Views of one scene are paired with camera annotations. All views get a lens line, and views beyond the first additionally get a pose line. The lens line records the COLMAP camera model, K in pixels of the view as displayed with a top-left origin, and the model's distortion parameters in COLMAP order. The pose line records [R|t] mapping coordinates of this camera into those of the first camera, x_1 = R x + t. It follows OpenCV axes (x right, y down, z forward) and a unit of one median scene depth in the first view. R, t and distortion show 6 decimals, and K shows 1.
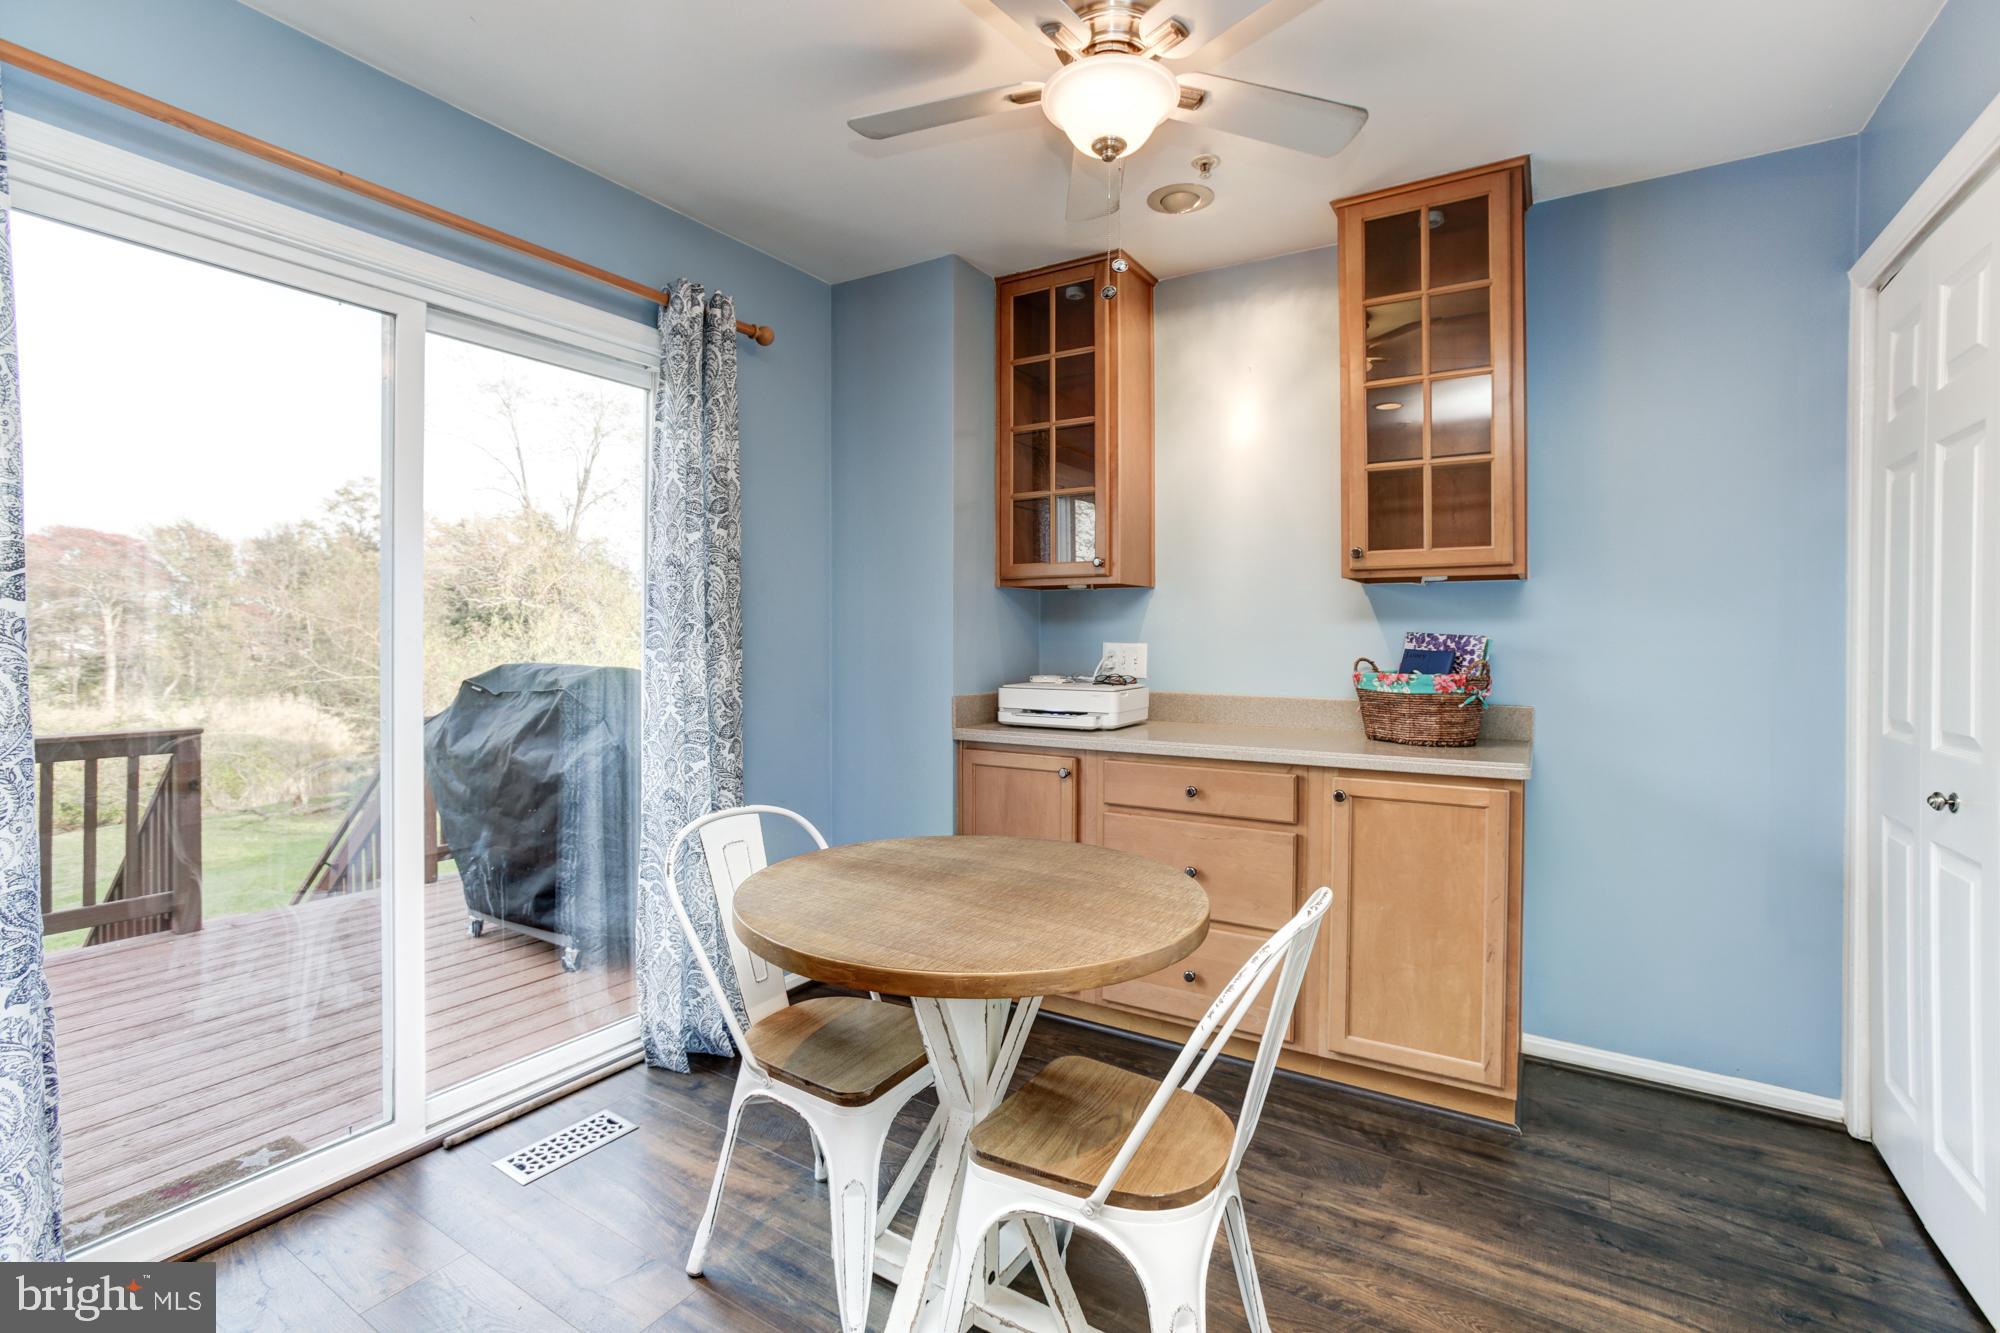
lens RADIAL K [[941.8, 0, 971.9], [0, 941.8, 637.9], [0, 0, 1]] dist [-0.048805, 0.024727]
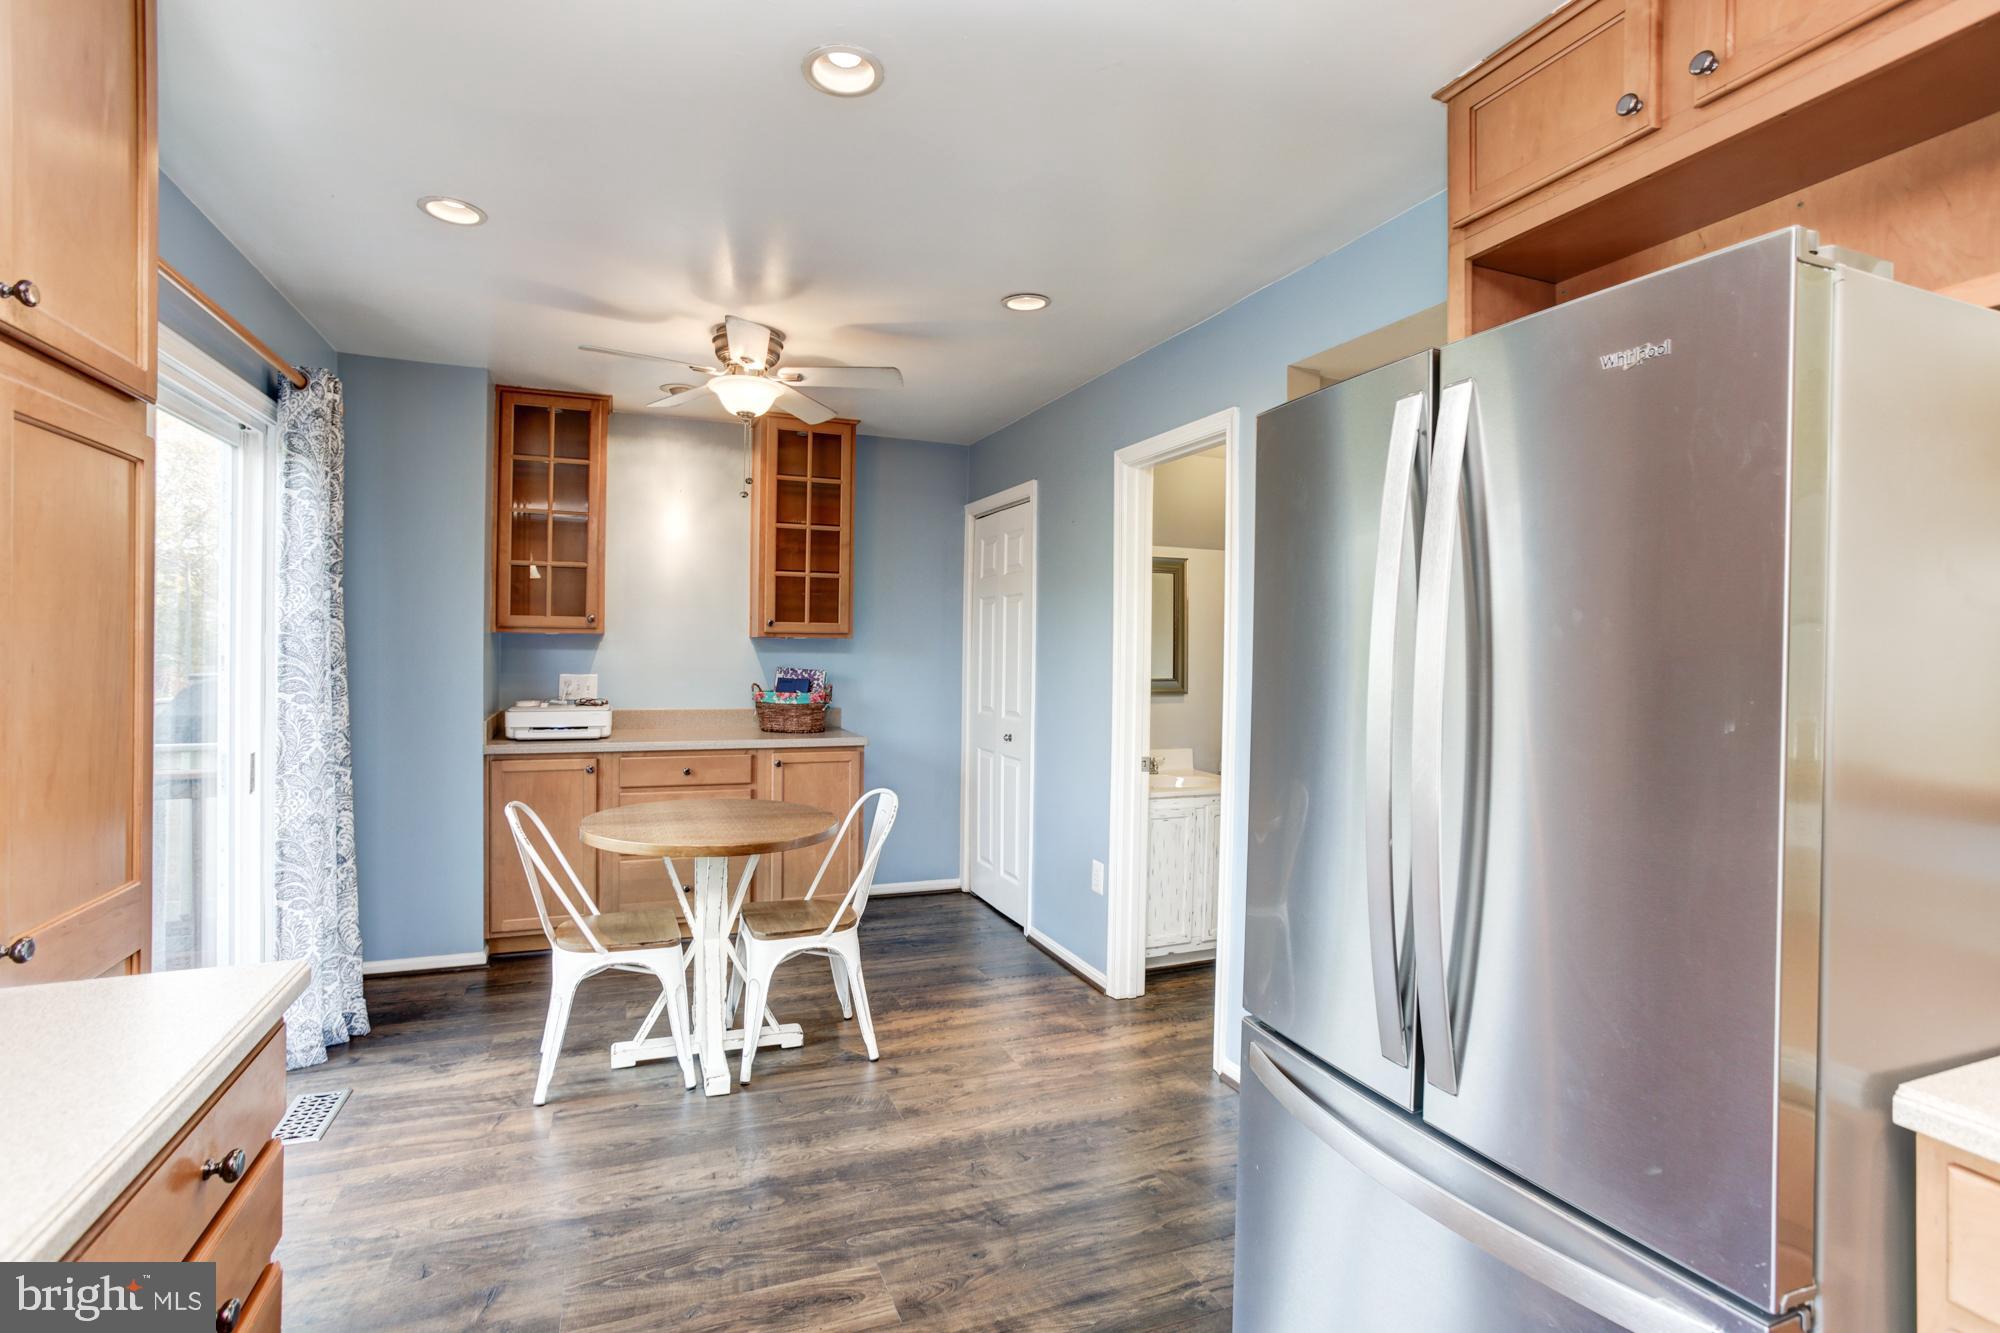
lens RADIAL K [[941.8, 0, 1005.2], [0, 941.8, 659.7], [0, 0, 1]] dist [-0.048805, 0.024727]
pose [[0.571151, -0.006257, 0.820821, -0.747858], [-0.009817, 0.999847, 0.014452, -0.051821], [-0.820786, -0.016312, 0.571003, -0.332139]]
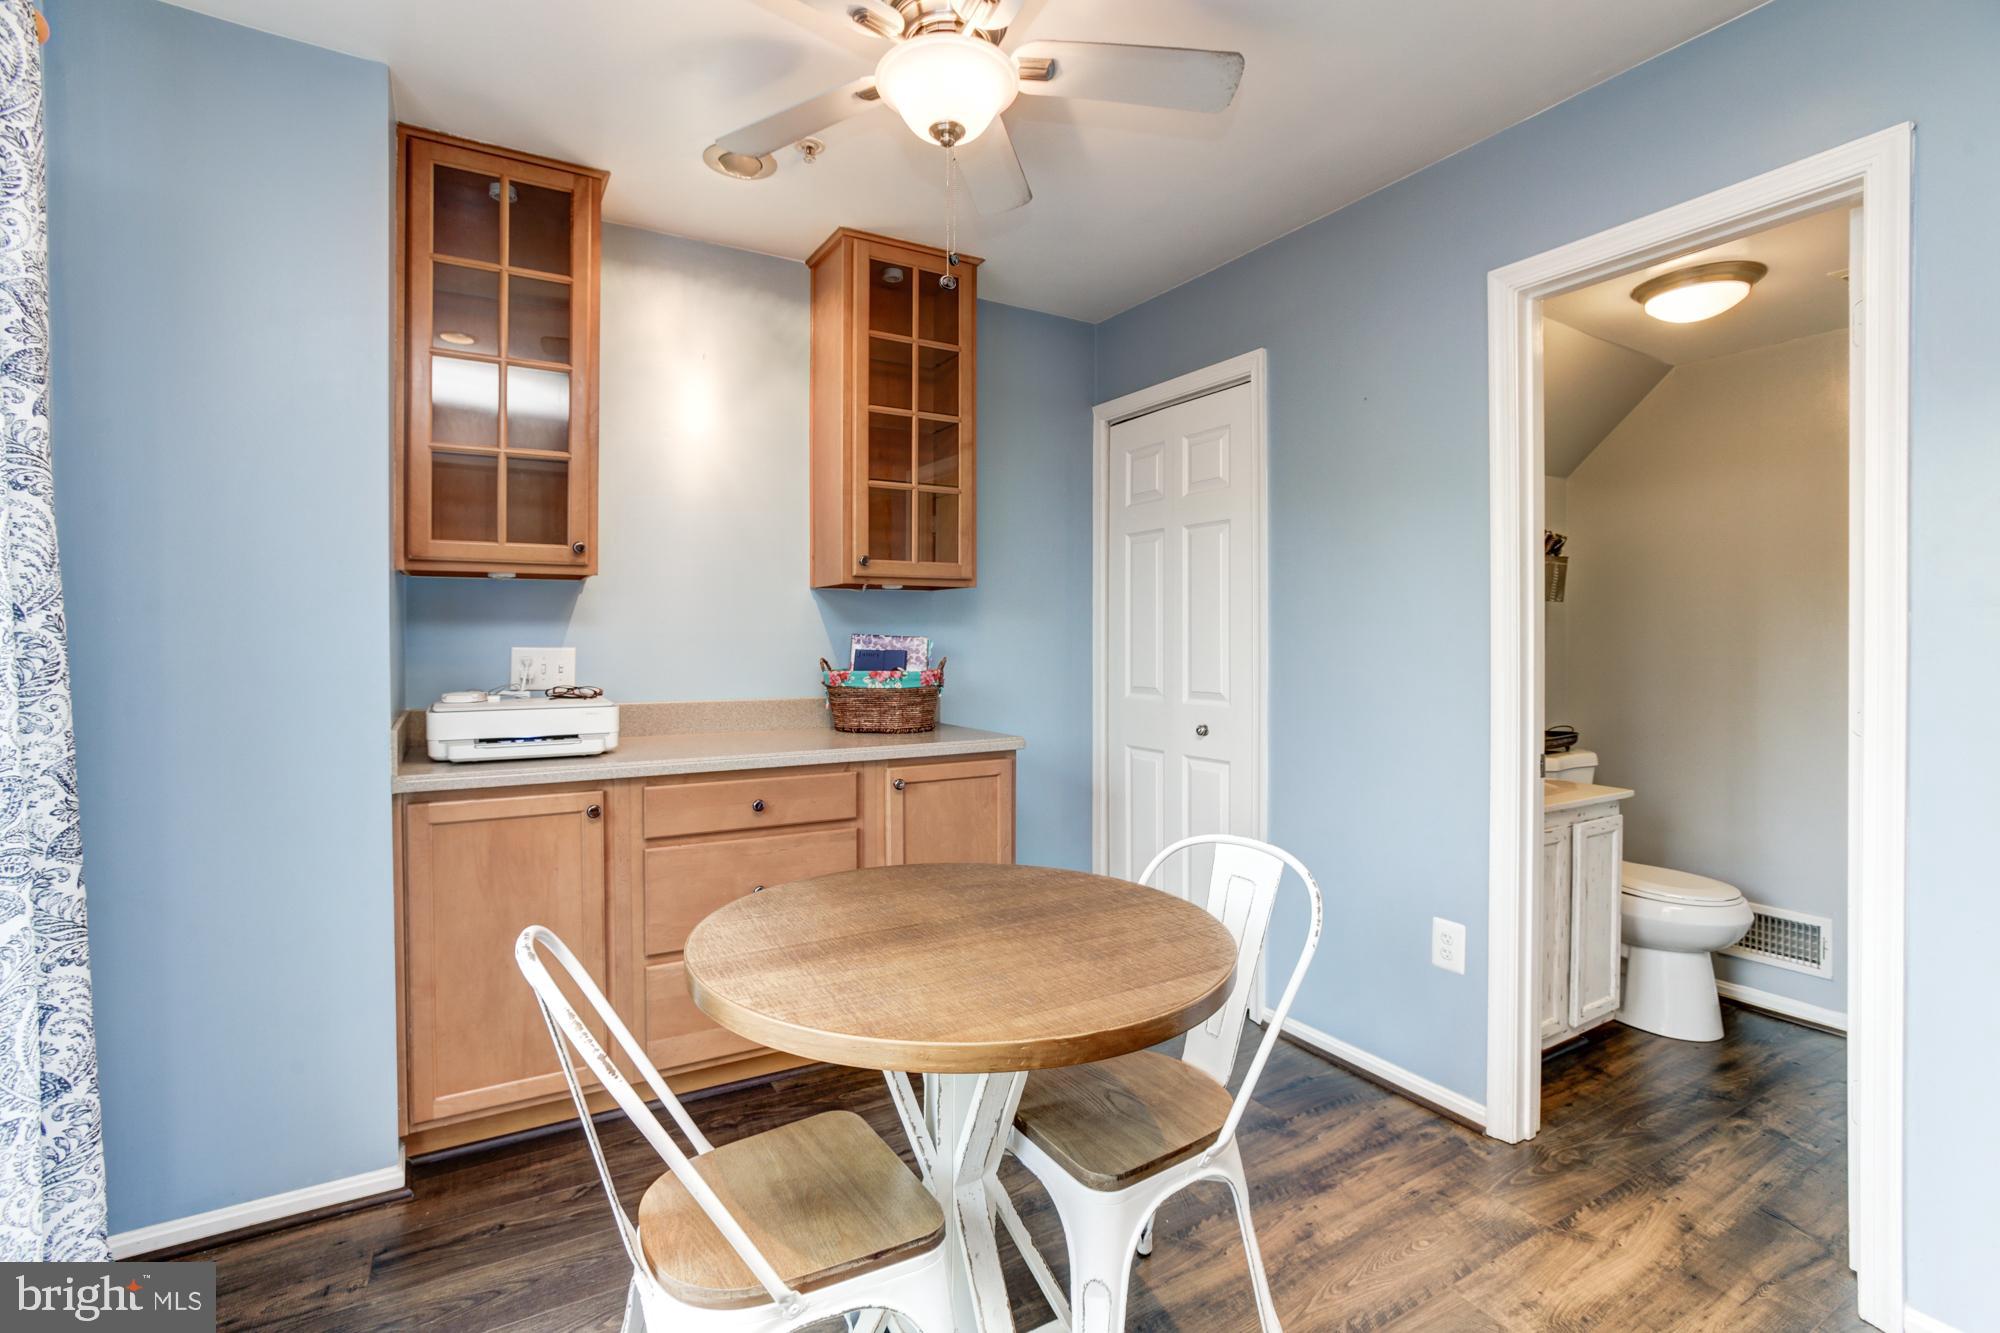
lens RADIAL K [[941.8, 0, 1029.9], [0, 941.8, 651.0], [0, 0, 1]] dist [-0.048805, 0.024727]
pose [[0.439219, -0.018931, 0.898181, -0.475914], [0.002135, 0.999797, 0.020029, -0.007694], [-0.898378, -0.006879, 0.439170, 0.350643]]
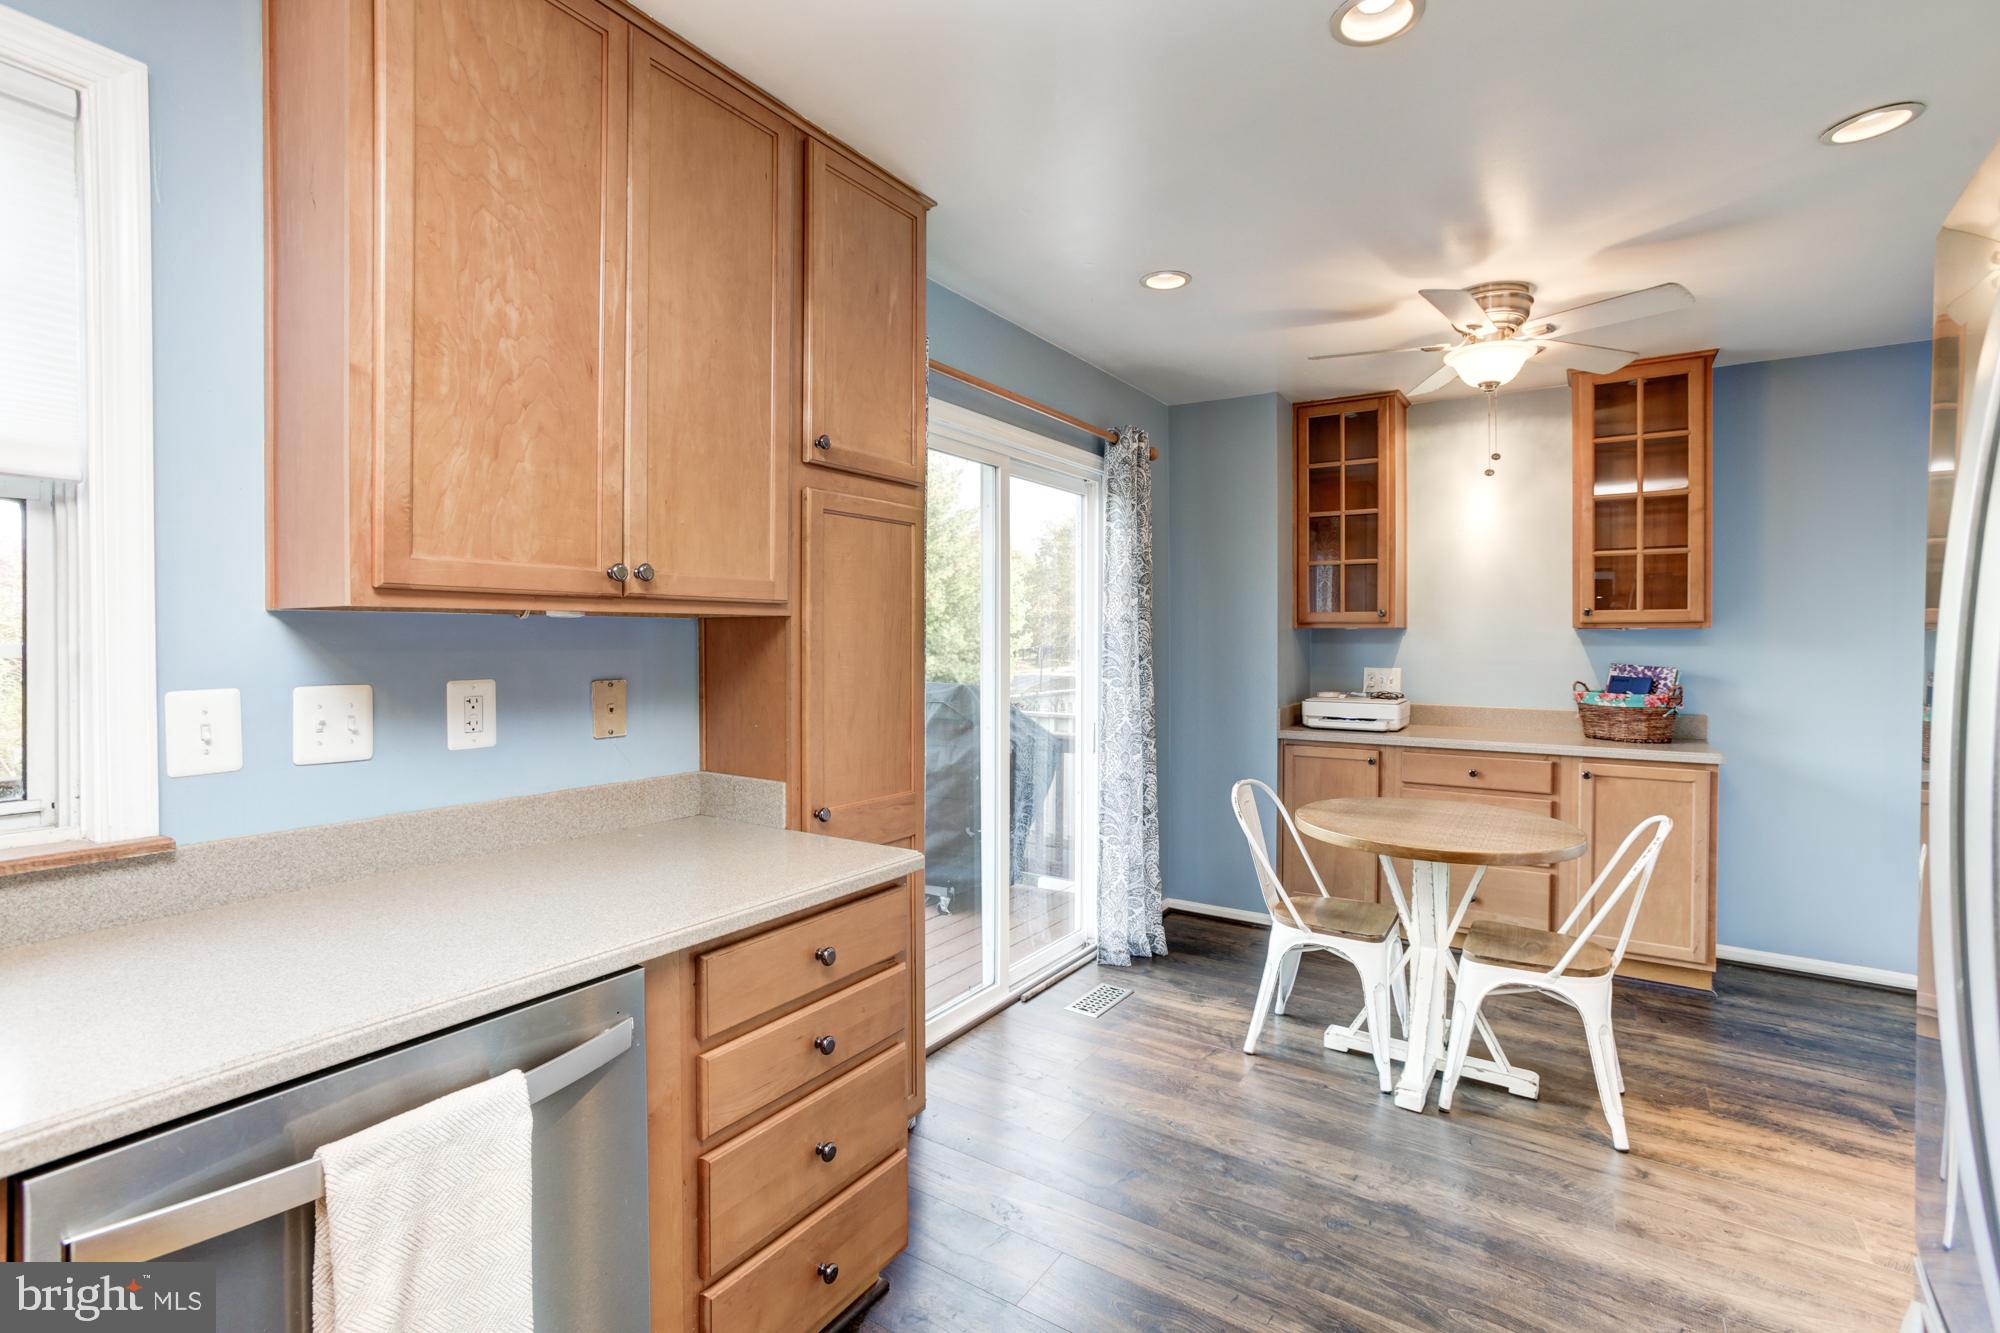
lens RADIAL K [[941.8, 0, 961.7], [0, 941.8, 645.5], [0, 0, 1]] dist [-0.048805, 0.024727]
pose [[0.999409, -0.002272, -0.034310, -0.516146], [0.002511, 0.999973, 0.006898, -0.049126], [0.034293, -0.006980, 0.999387, -0.483745]]
